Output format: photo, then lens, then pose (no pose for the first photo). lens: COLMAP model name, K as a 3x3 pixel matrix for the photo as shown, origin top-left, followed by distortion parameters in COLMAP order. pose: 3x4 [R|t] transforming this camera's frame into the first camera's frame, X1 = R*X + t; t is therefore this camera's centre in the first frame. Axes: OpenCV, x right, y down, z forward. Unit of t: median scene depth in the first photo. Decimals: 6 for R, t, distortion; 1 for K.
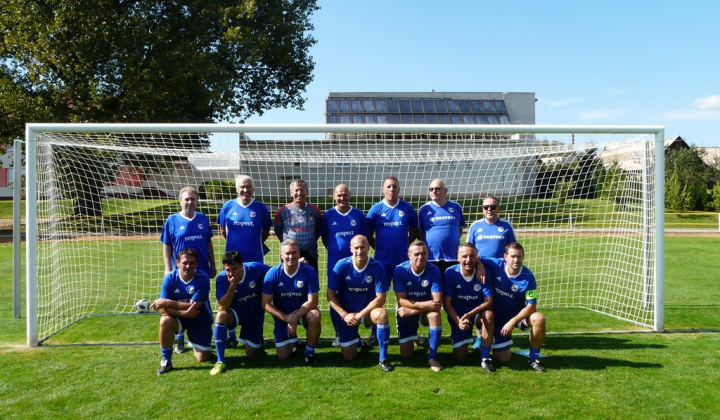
lens RADIAL K [[599.6, 0, 360.0], [0, 599.6, 210.0], [0, 0, 1]] dist [-0.074966, 0.096844]
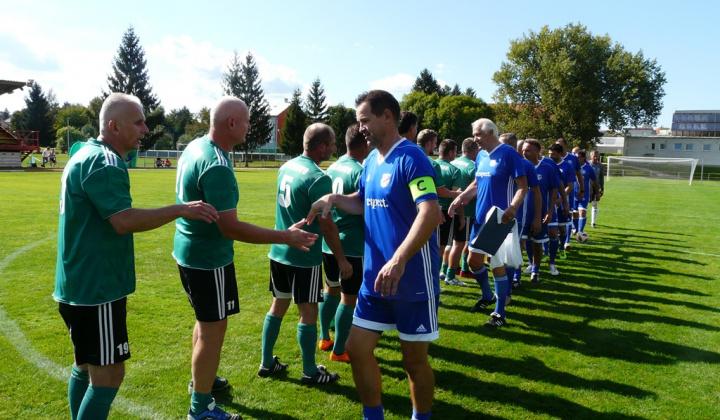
lens RADIAL K [[599.6, 0, 360.0], [0, 599.6, 210.0], [0, 0, 1]] dist [-0.074966, 0.096844]
pose [[0.826313, 0.087432, -0.556384, 0.261218], [-0.045435, 0.995006, 0.088879, 0.002692], [0.561376, -0.048163, 0.826158, -1.552988]]
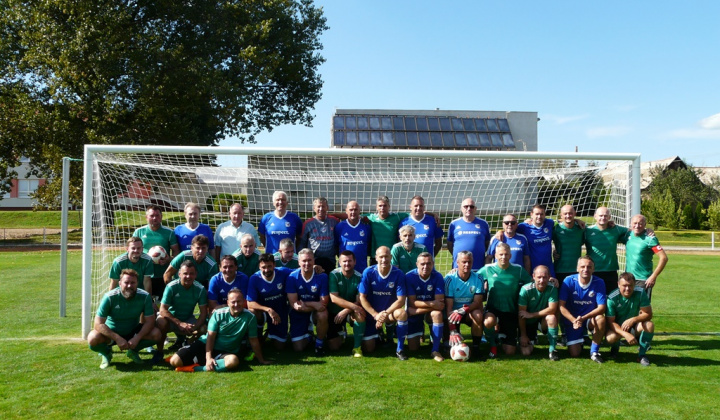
lens RADIAL K [[599.6, 0, 360.0], [0, 599.6, 210.0], [0, 0, 1]] dist [-0.074966, 0.096844]
pose [[0.999897, 0.012976, -0.006056, -0.003177], [-0.013121, 0.999610, -0.024649, 0.000285], [0.005734, 0.024726, 0.999678, -0.024308]]
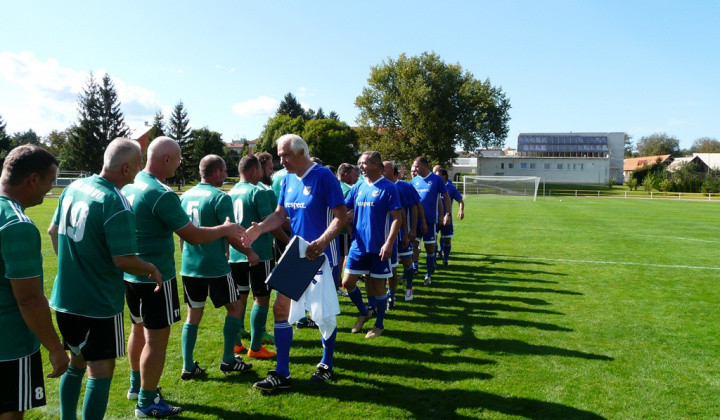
lens RADIAL K [[599.6, 0, 360.0], [0, 599.6, 210.0], [0, 0, 1]] dist [-0.074966, 0.096844]
pose [[0.930797, 0.042070, -0.363107, 0.264668], [-0.028222, 0.998661, 0.043361, 0.002350], [0.364445, -0.030113, 0.930738, -1.572695]]
